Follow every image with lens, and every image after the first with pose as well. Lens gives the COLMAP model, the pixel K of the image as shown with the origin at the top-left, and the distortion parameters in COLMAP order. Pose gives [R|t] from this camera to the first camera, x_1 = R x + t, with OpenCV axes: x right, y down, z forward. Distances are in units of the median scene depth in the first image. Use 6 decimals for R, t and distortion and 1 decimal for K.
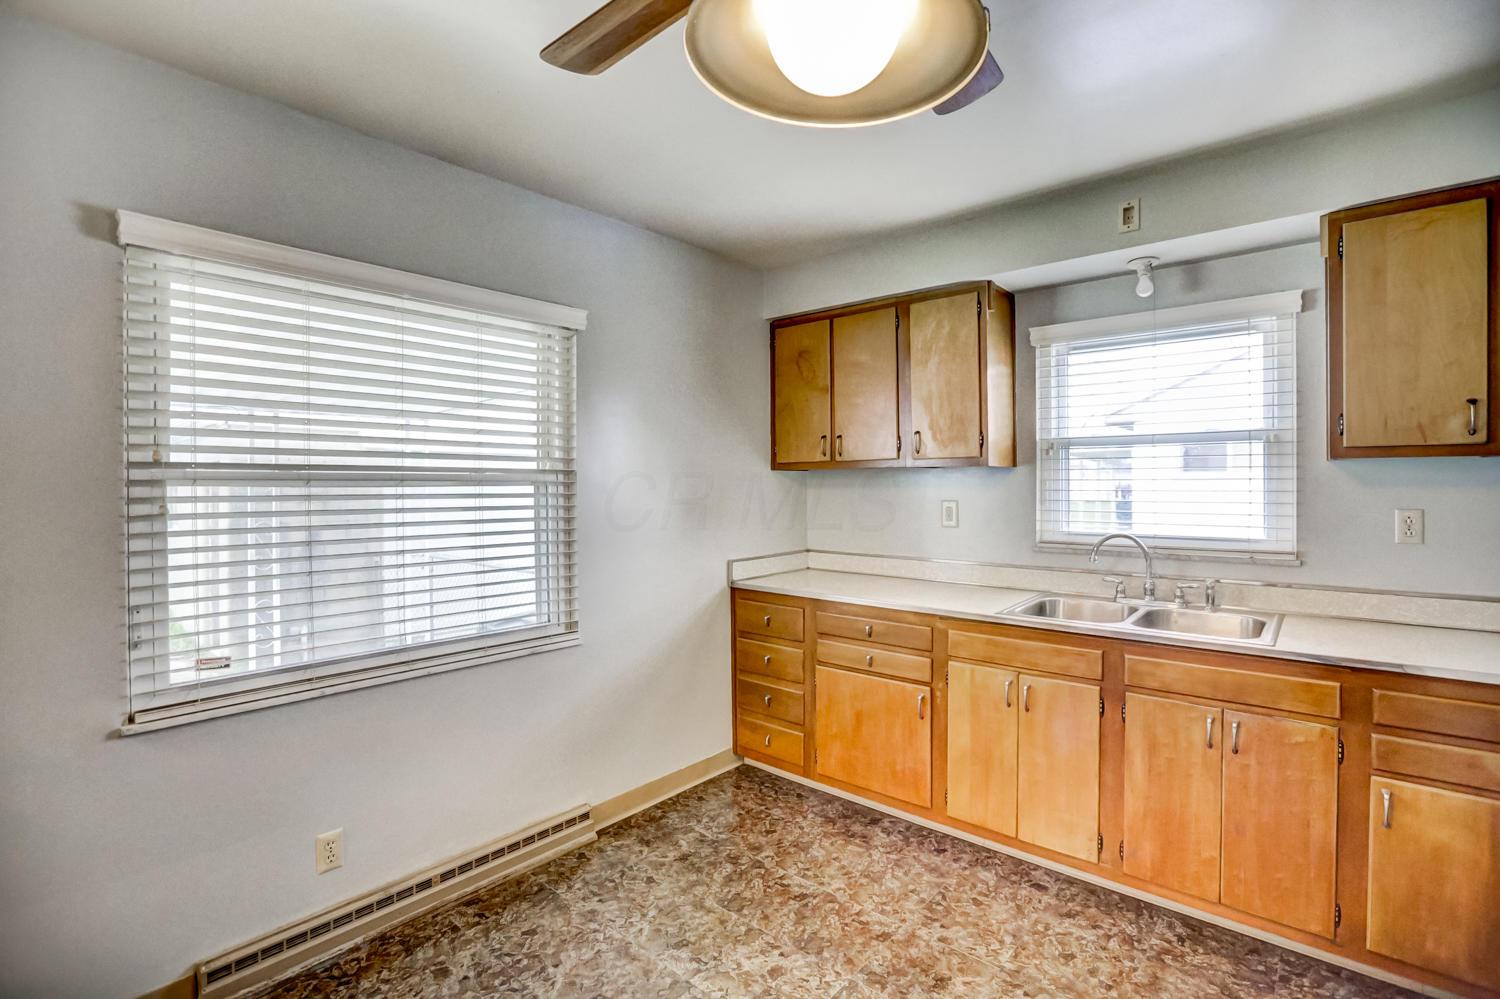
lens RADIAL K [[696.8, 0, 750.0], [0, 696.8, 499.5], [0, 0, 1]] dist [-0.047340, 0.022438]
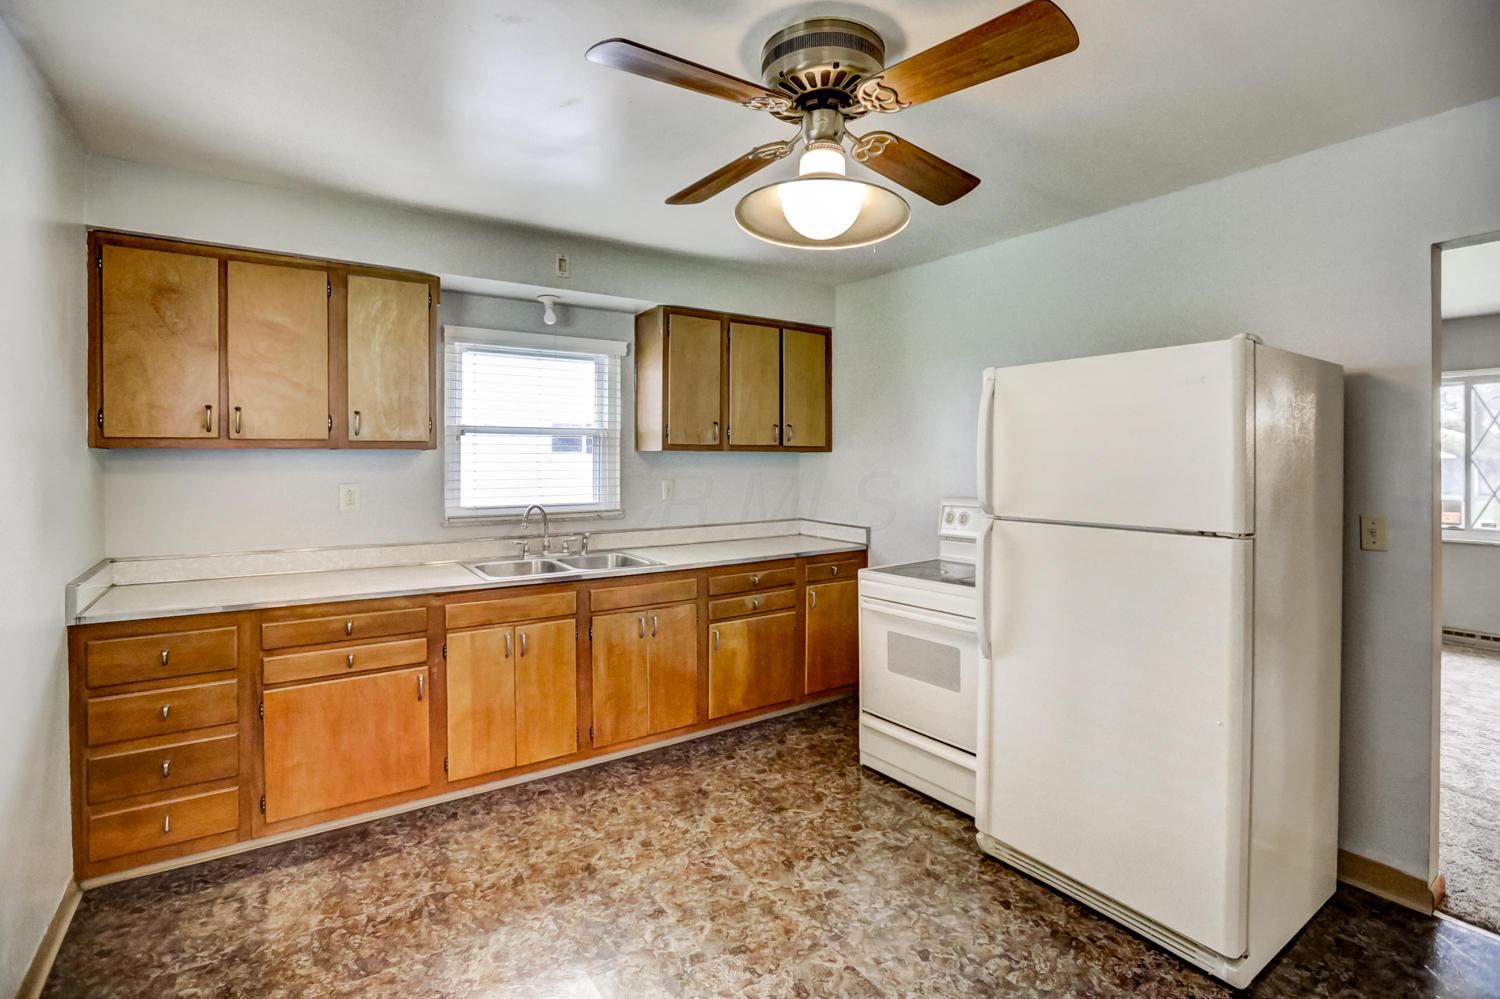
lens RADIAL K [[707.1, 0, 748.9], [0, 707.1, 466.8], [0, 0, 1]] dist [-0.049525, 0.023860]
pose [[0.250139, -0.006760, 0.968186, -0.618030], [0.019580, 0.999806, 0.001922, -0.015496], [-0.968012, 0.018477, 0.250223, 0.277612]]
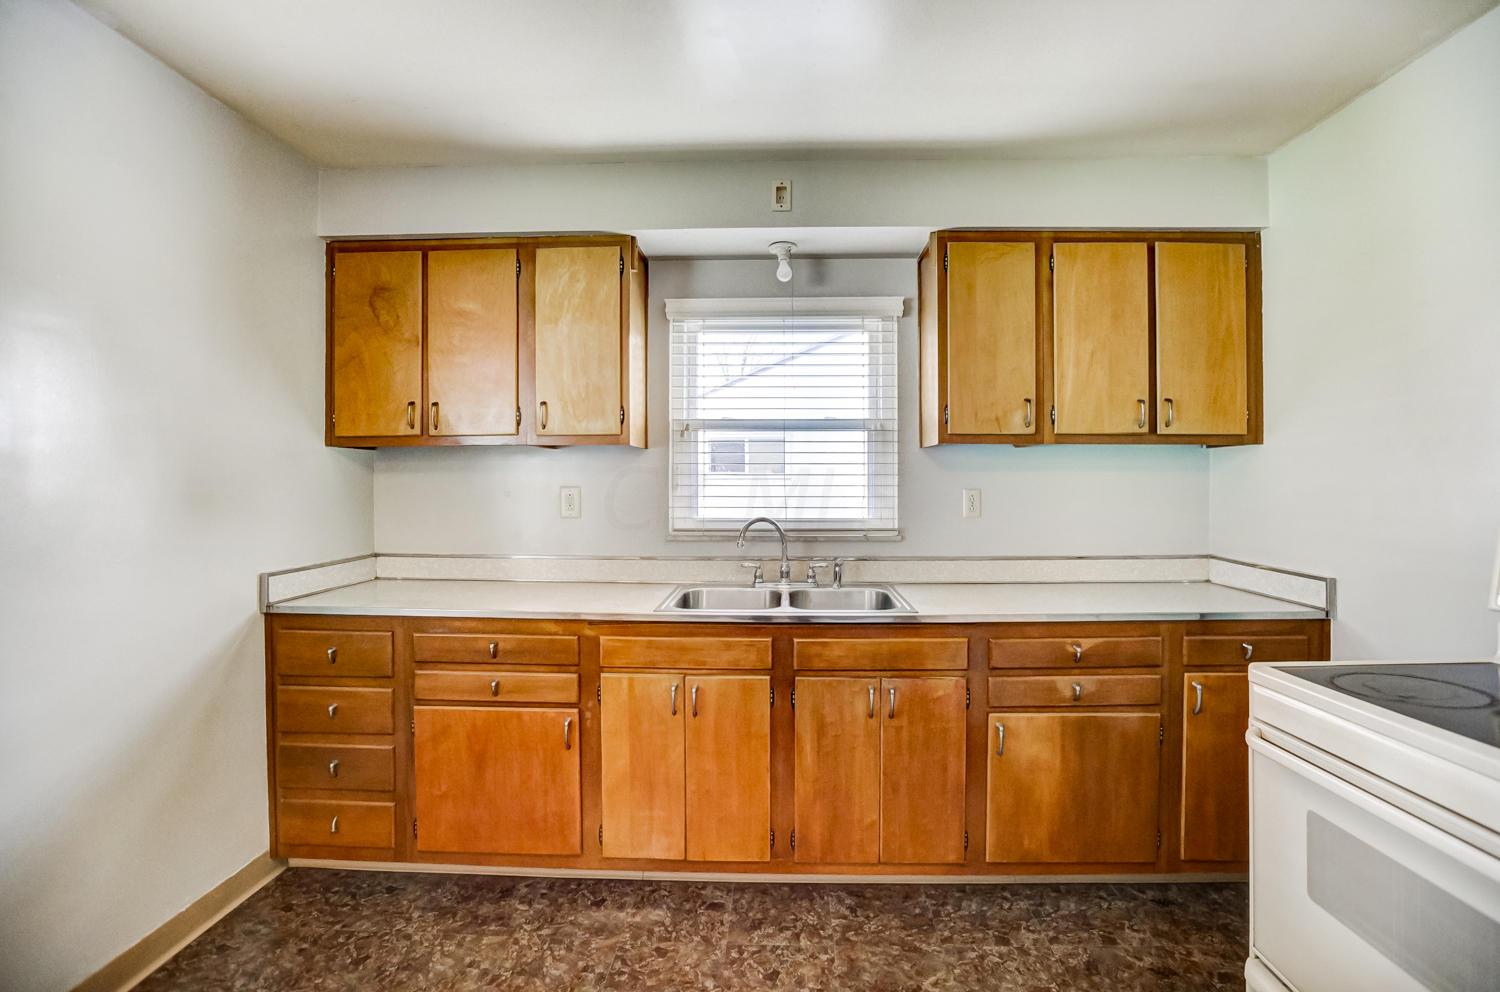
lens RADIAL K [[703.5, 0, 766.6], [0, 703.5, 490.2], [0, 0, 1]] dist [-0.058345, 0.029547]
pose [[0.773360, 0.000856, 0.633967, -0.093385], [0.009650, 0.999867, -0.013122, 0.023835], [-0.633894, 0.016266, 0.773249, 0.210982]]
